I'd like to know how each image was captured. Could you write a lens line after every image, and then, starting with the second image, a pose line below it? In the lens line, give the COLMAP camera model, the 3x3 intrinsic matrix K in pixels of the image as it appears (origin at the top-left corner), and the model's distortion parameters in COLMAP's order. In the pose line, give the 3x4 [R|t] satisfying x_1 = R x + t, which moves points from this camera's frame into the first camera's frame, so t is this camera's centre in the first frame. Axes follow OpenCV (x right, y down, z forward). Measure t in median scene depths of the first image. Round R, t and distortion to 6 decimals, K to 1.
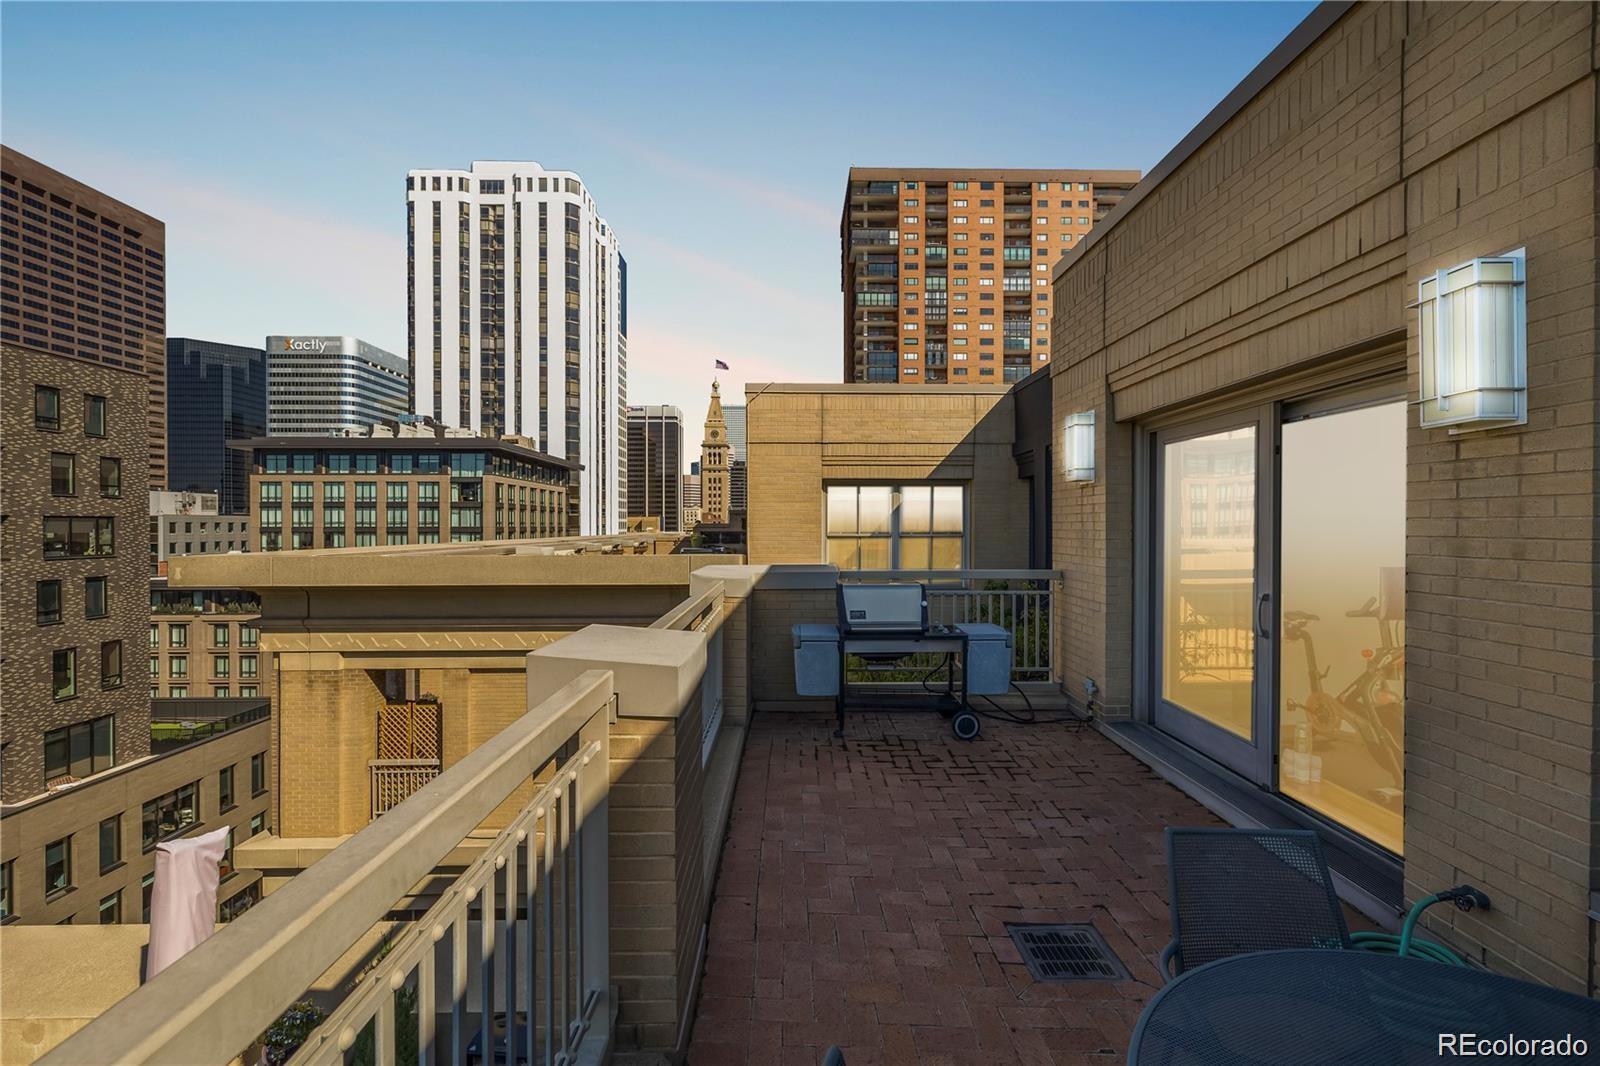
lens RADIAL K [[677.9, 0, 800.7], [0, 677.9, 530.7], [0, 0, 1]] dist [0.000933, 0.000850]
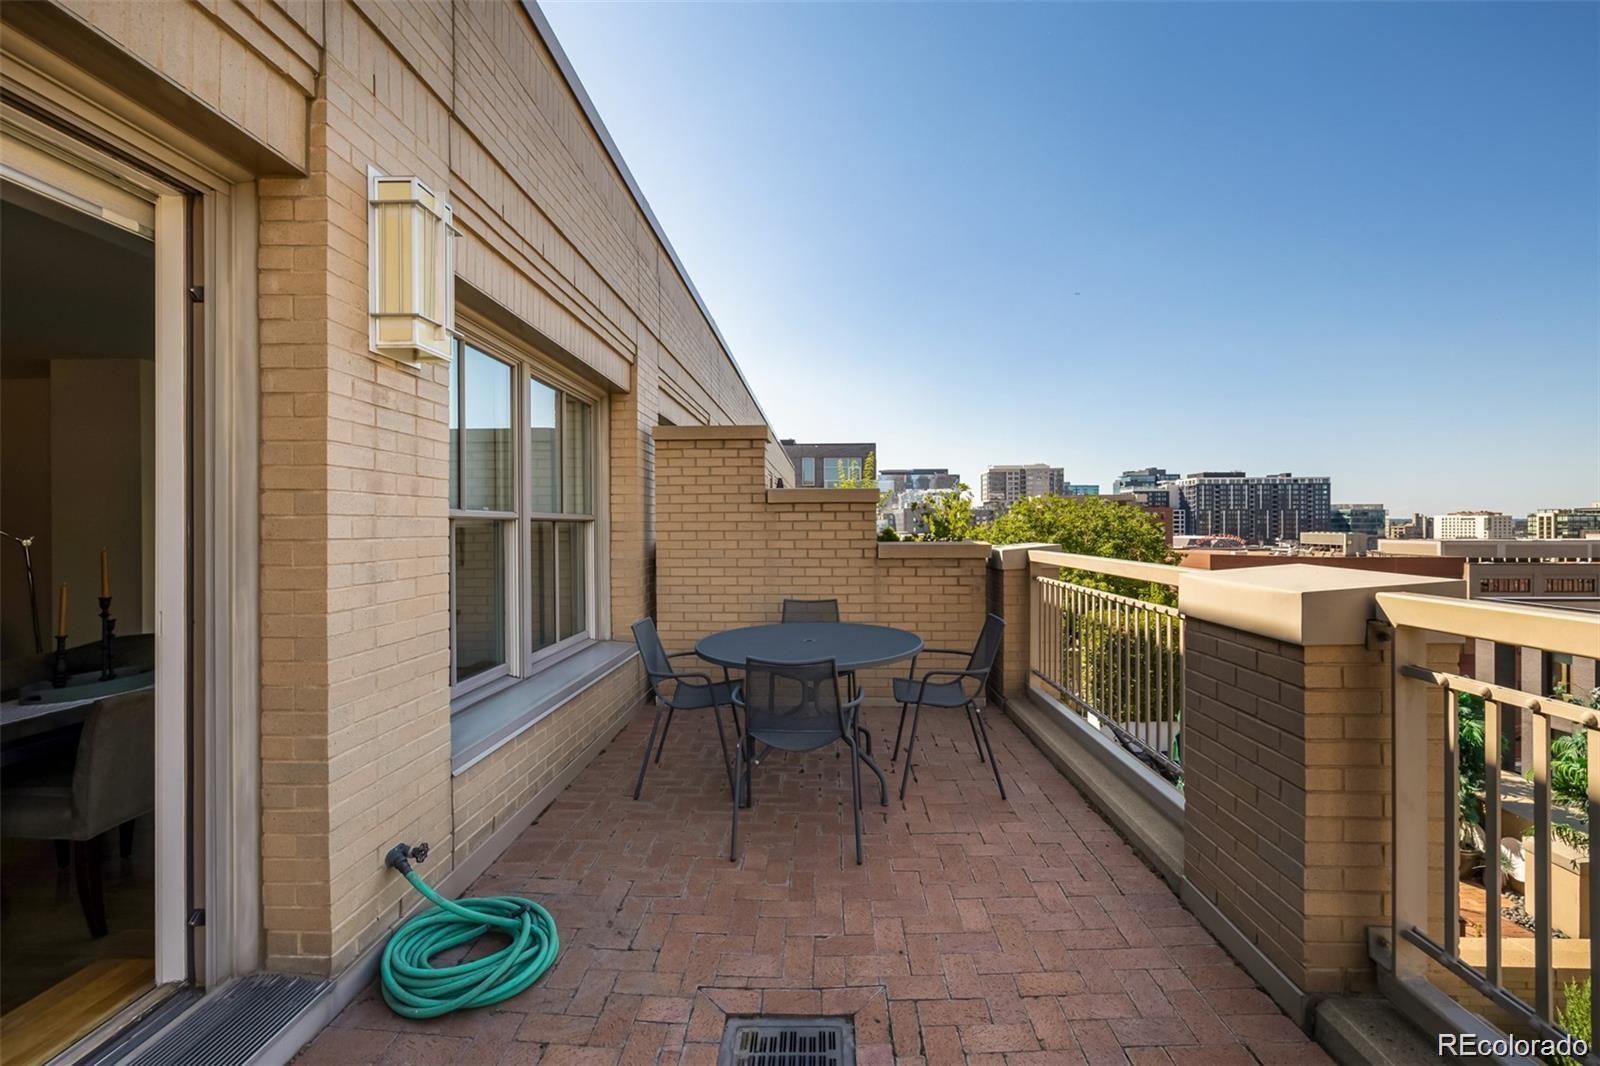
lens RADIAL K [[677.9, 0, 802.4], [0, 677.9, 528.4], [0, 0, 1]] dist [0.000933, 0.000850]
pose [[-0.998647, 0.004786, 0.051776, 0.374569], [0.005364, 0.999925, 0.011021, 0.077852], [-0.051719, 0.011283, -0.998598, 1.865712]]
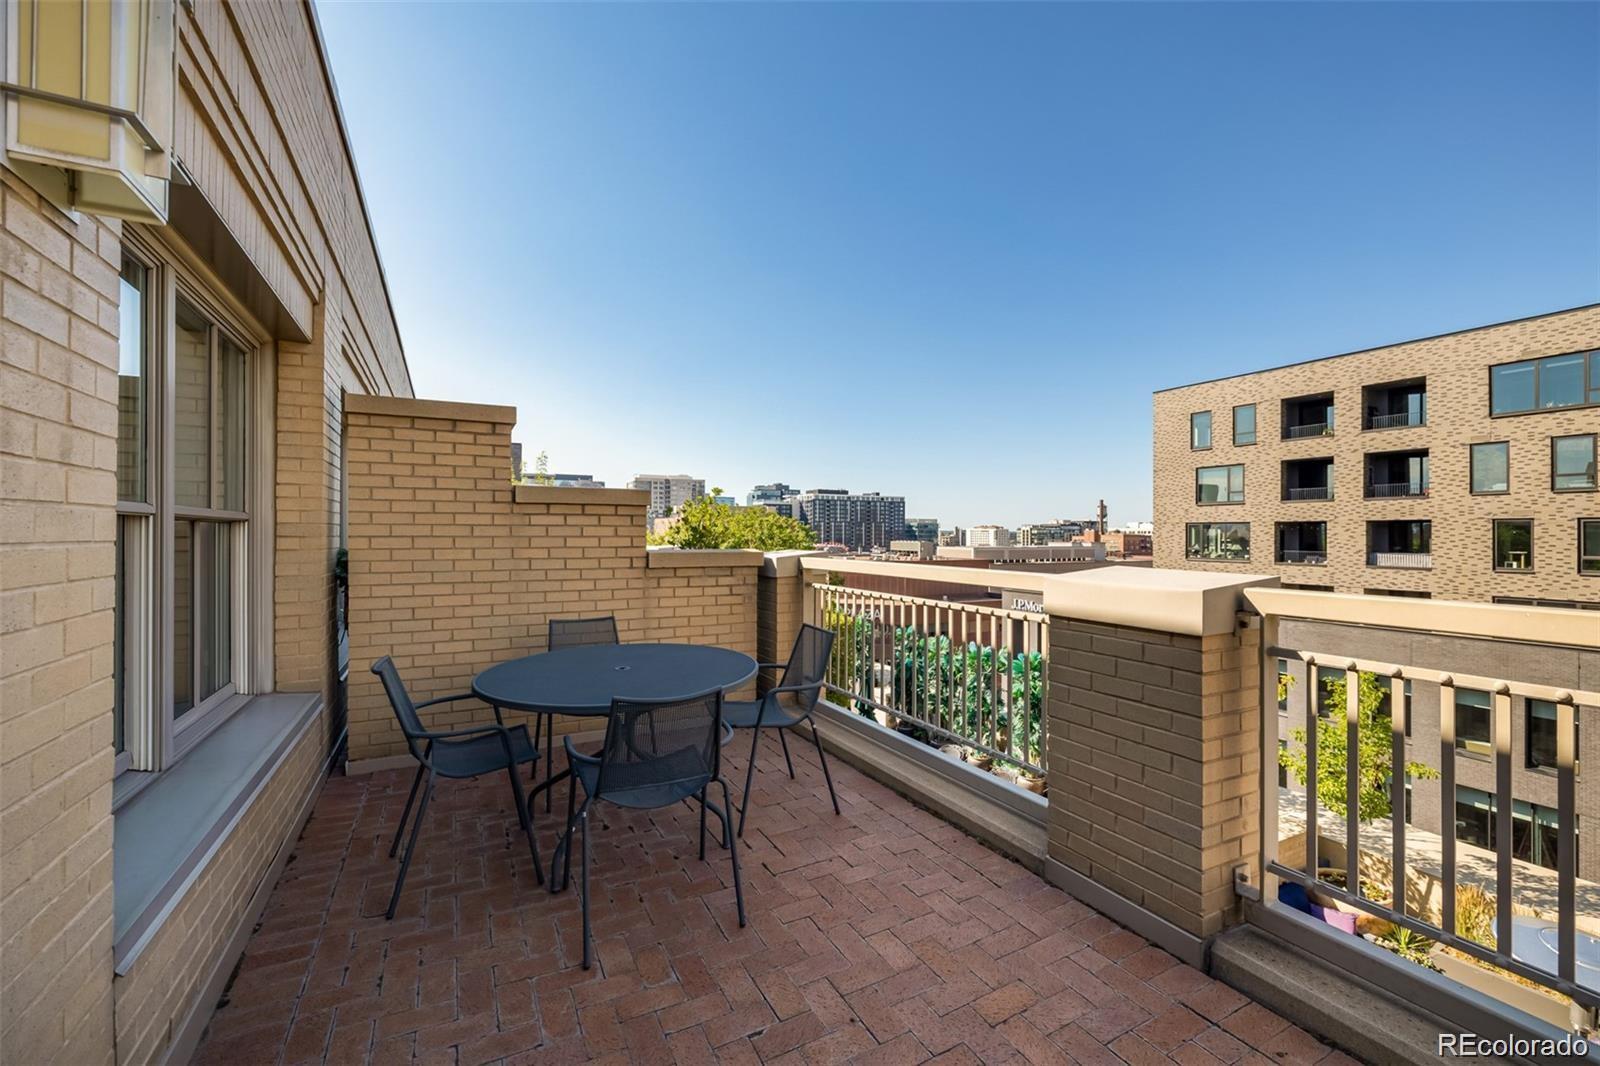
lens RADIAL K [[677.9, 0, 801.8], [0, 677.9, 531.6], [0, 0, 1]] dist [0.000933, 0.000850]
pose [[-0.893513, -0.003162, -0.449026, 0.713994], [-0.005329, 0.999979, 0.003563, 0.084770], [0.449006, 0.005576, -0.893511, 1.625584]]
